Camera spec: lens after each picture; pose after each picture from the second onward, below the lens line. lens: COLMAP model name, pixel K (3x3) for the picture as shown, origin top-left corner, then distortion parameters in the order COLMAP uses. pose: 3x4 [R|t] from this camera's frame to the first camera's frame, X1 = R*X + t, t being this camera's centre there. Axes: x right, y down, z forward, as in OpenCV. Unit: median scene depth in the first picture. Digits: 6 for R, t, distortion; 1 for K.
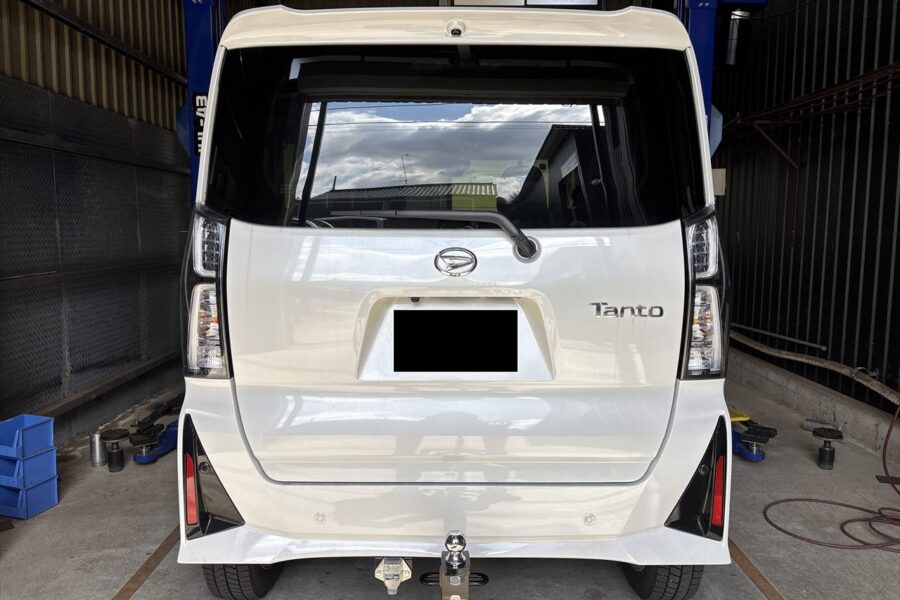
lens RADIAL K [[679.3, 0, 449.9], [0, 679.3, 303.8], [0, 0, 1]] dist [0.051890, -0.062810]
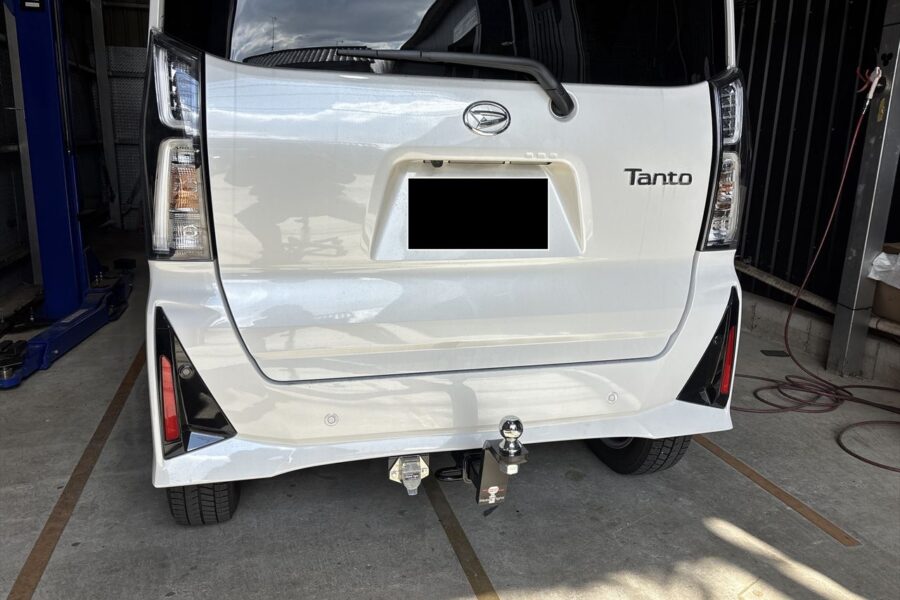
lens RADIAL K [[679.3, 0, 449.9], [0, 679.3, 303.8], [0, 0, 1]] dist [0.051890, -0.062810]
pose [[0.964392, -0.040099, 0.261418, -0.242498], [0.007263, 0.992082, 0.125382, 0.055602], [-0.264376, -0.119019, 0.957048, 0.139014]]
